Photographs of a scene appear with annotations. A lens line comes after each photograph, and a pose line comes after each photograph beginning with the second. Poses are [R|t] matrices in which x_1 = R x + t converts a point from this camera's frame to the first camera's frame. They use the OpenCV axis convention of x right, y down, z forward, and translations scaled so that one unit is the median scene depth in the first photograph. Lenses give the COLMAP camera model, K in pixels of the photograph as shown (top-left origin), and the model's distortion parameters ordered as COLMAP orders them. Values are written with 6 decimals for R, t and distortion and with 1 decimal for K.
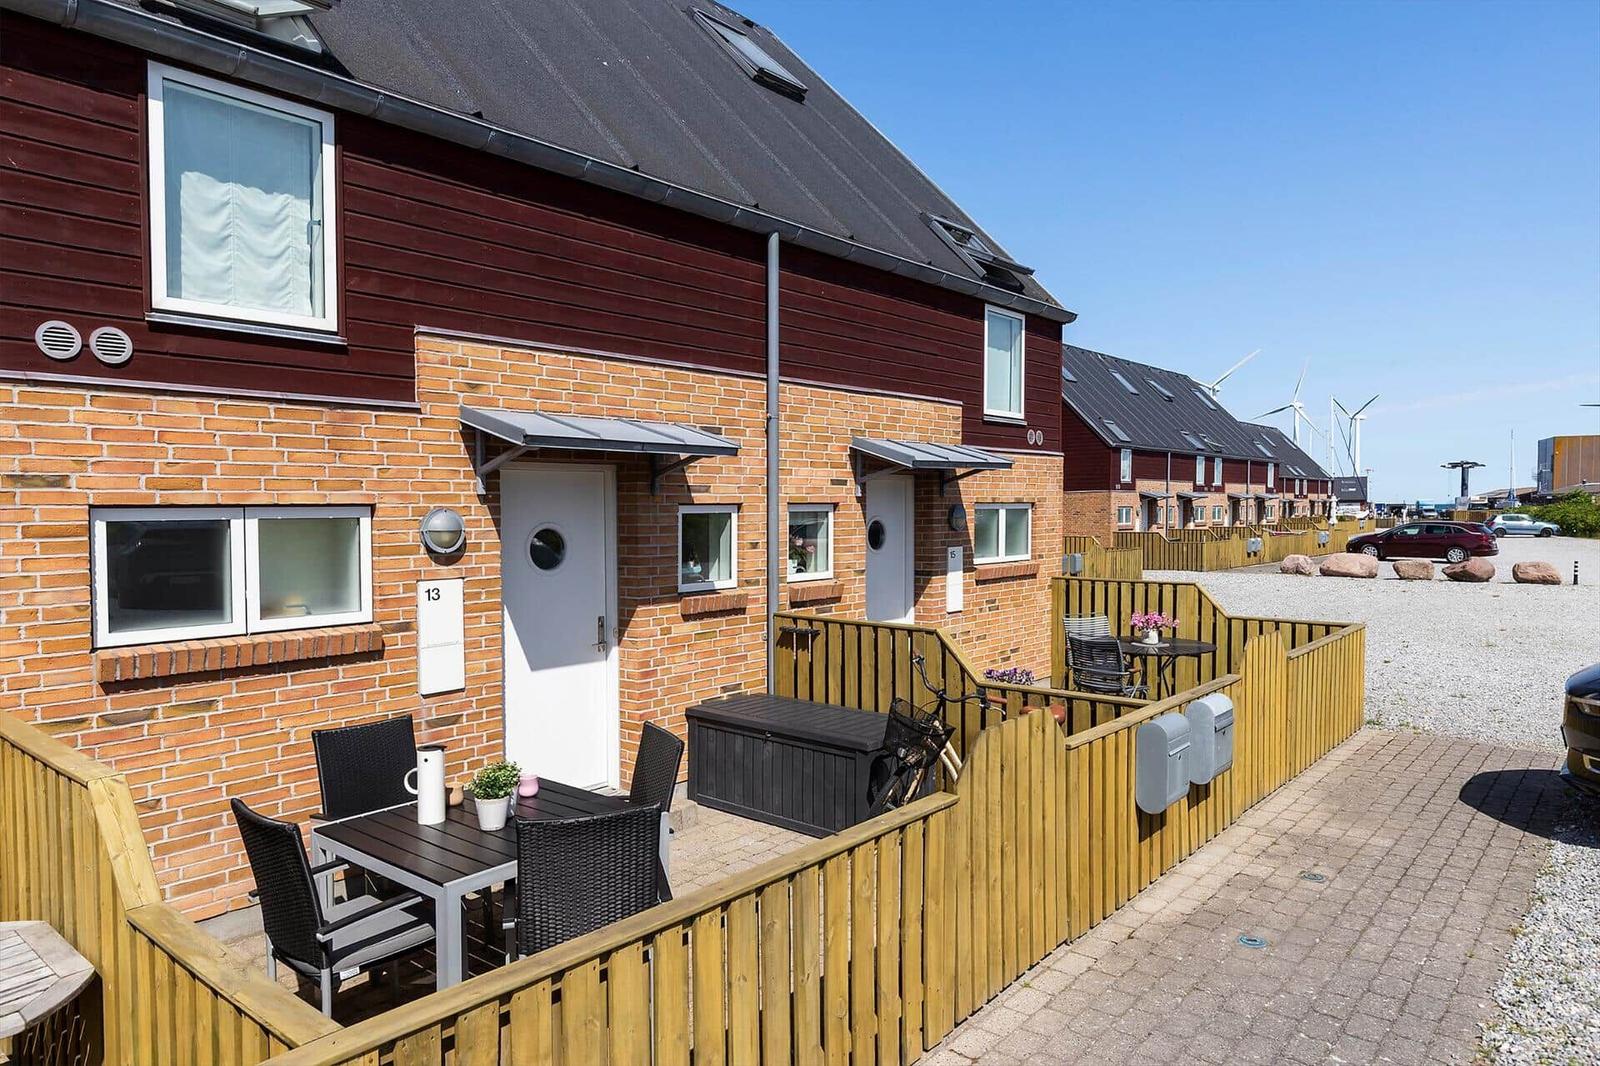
lens RADIAL K [[1043.4, 0, 798.7], [0, 1043.4, 534.9], [0, 0, 1]] dist [0.007208, 0.000635]
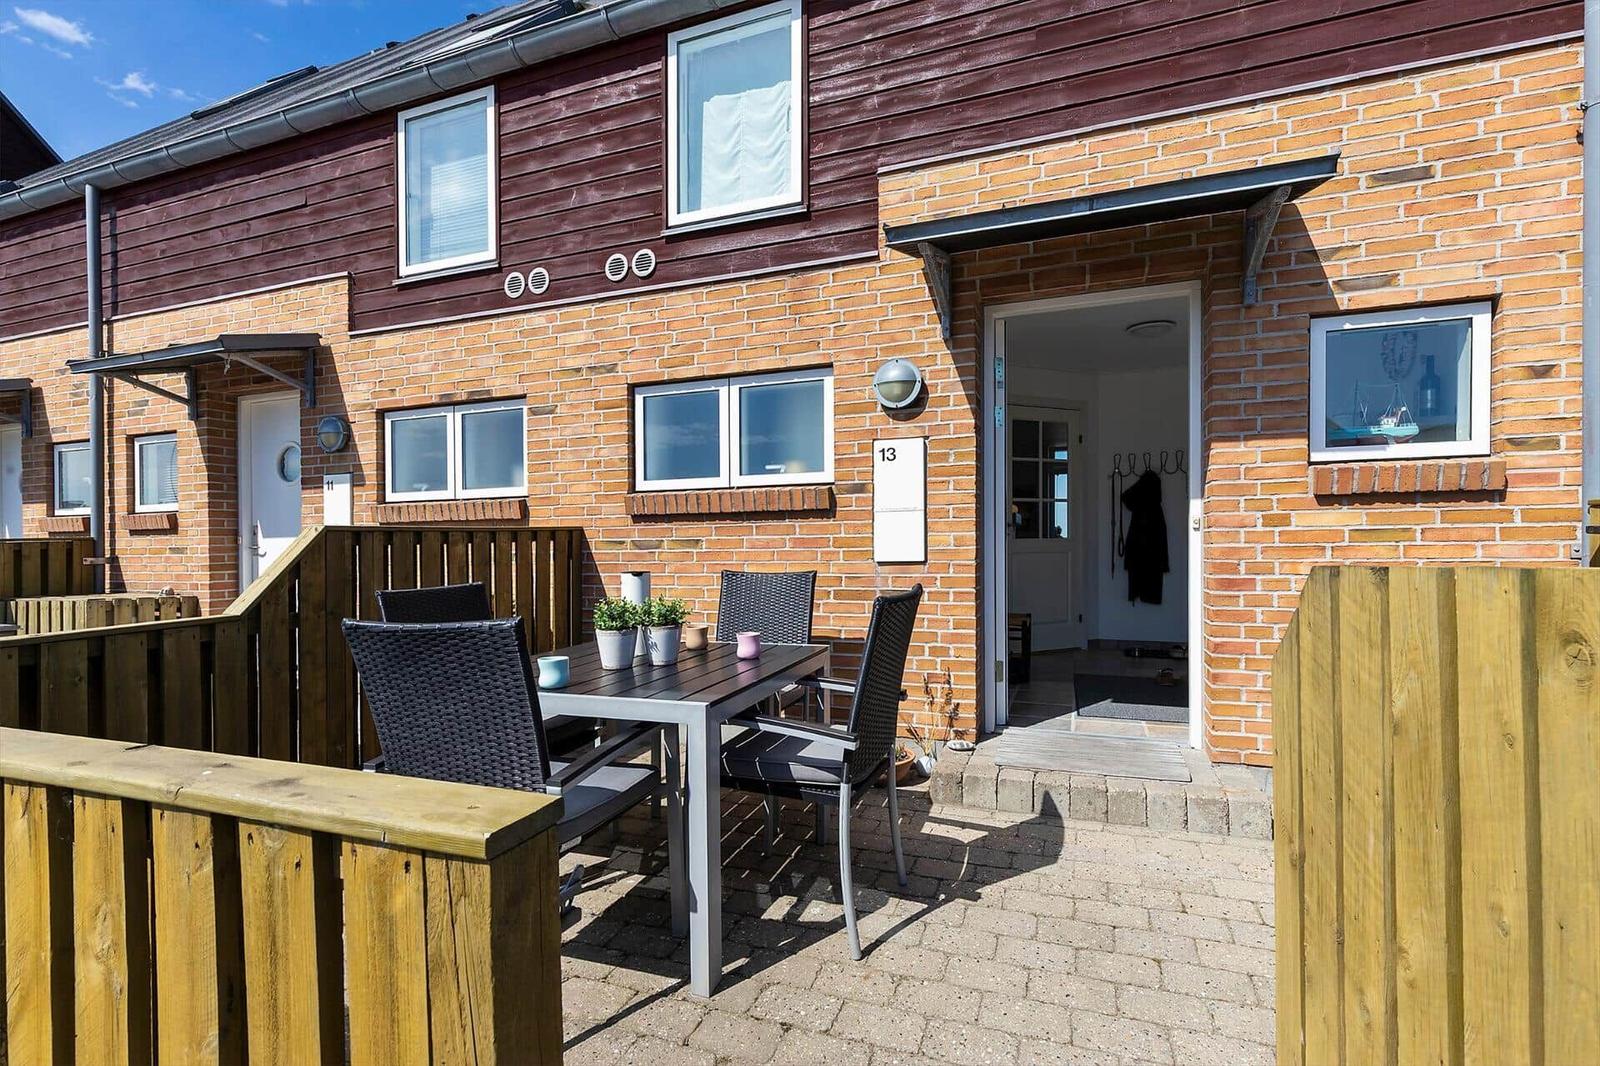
lens RADIAL K [[722.2, 0, 800.2], [0, 722.2, 533.0], [0, 0, 1]] dist [0.003982, -0.000022]
pose [[0.346338, 0.007263, -0.938082, 0.238296], [-0.017361, 0.999848, 0.001332, 0.136561], [0.937949, 0.015824, 0.346412, 0.760606]]
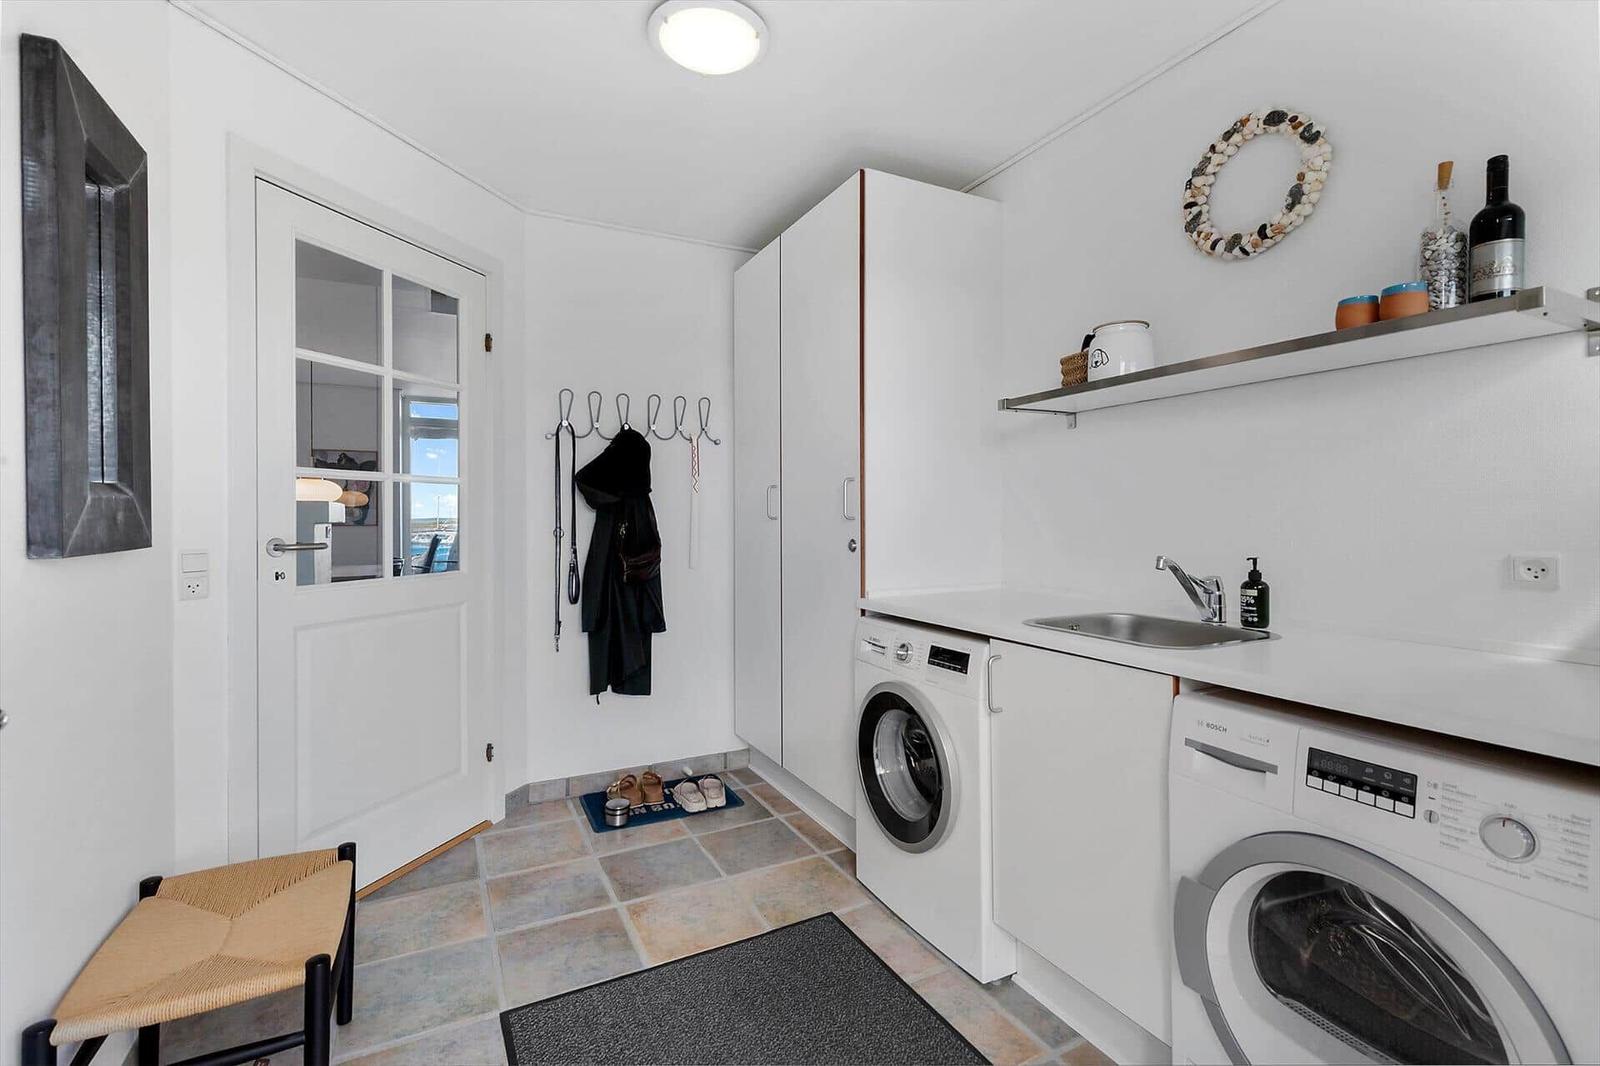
lens RADIAL K [[722.2, 0, 802.0], [0, 722.2, 534.1], [0, 0, 1]] dist [0.003982, -0.000022]
pose [[0.922666, 0.004025, -0.385578, -0.049707], [-0.011507, 0.999788, -0.017099, 0.127912], [0.385427, 0.020214, 0.922517, 0.997964]]
